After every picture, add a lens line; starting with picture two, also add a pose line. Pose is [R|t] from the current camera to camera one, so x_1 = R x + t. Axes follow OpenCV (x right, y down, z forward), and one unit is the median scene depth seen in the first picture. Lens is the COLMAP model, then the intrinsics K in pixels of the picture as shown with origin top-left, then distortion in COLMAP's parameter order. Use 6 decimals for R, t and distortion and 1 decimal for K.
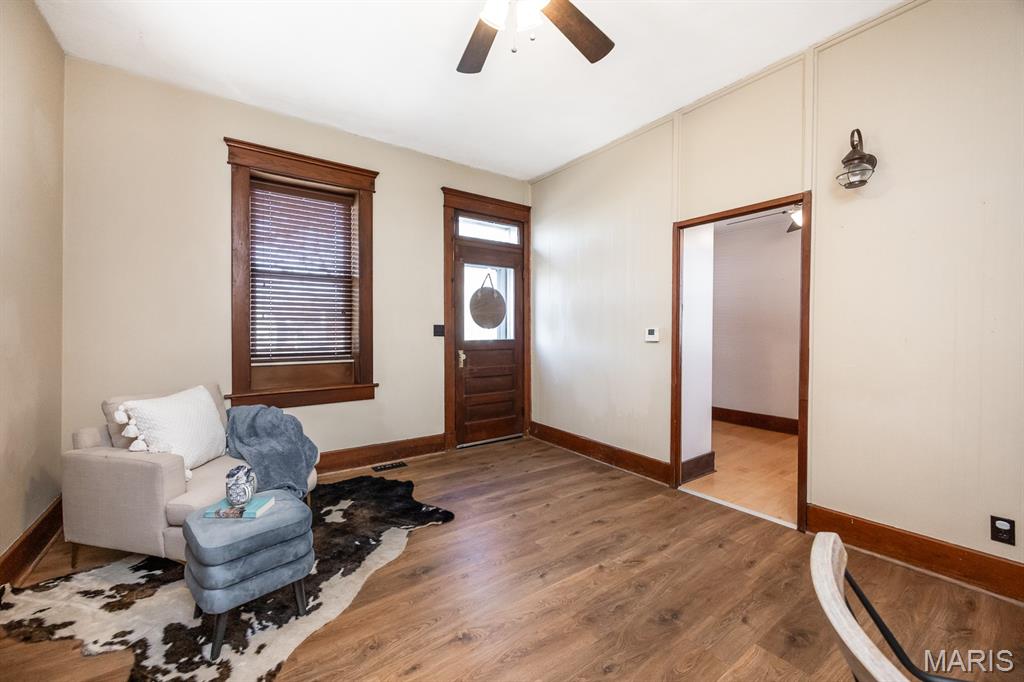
lens RADIAL K [[398.7, 0, 510.3], [0, 398.7, 339.4], [0, 0, 1]] dist [-0.010165, 0.000301]
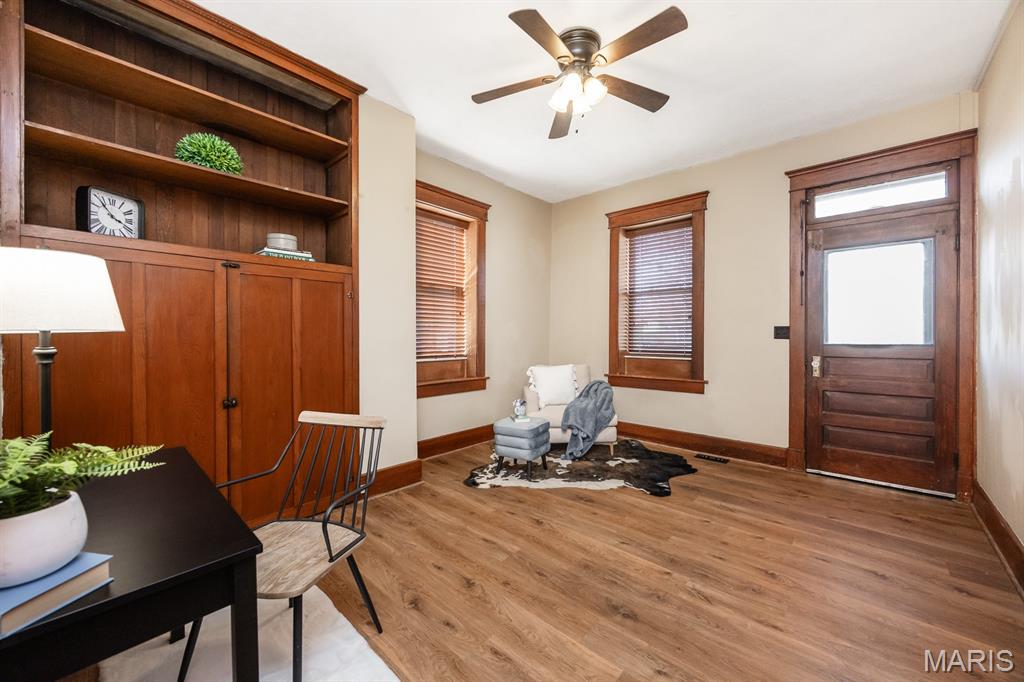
lens RADIAL K [[398.7, 0, 510.3], [0, 398.7, 339.4], [0, 0, 1]] dist [-0.010165, 0.000301]
pose [[0.204420, 0.010554, -0.978826, 0.788192], [-0.015284, 0.999854, 0.007588, -0.005957], [0.978764, 0.013409, 0.204552, 0.290545]]
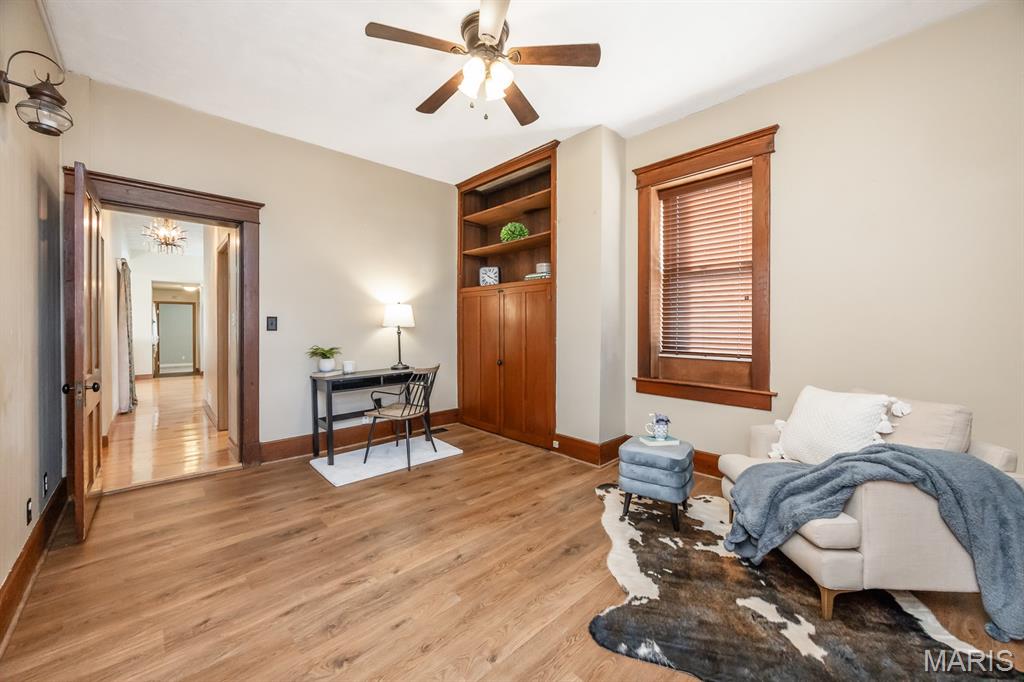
lens RADIAL K [[395.8, 0, 510.7], [0, 395.8, 334.3], [0, 0, 1]] dist [-0.002043, -0.000029]
pose [[-0.993860, 0.001757, -0.110629, 0.040651], [-0.002164, 0.999374, 0.035318, -0.027144], [0.110622, 0.035341, -0.993234, 1.400957]]
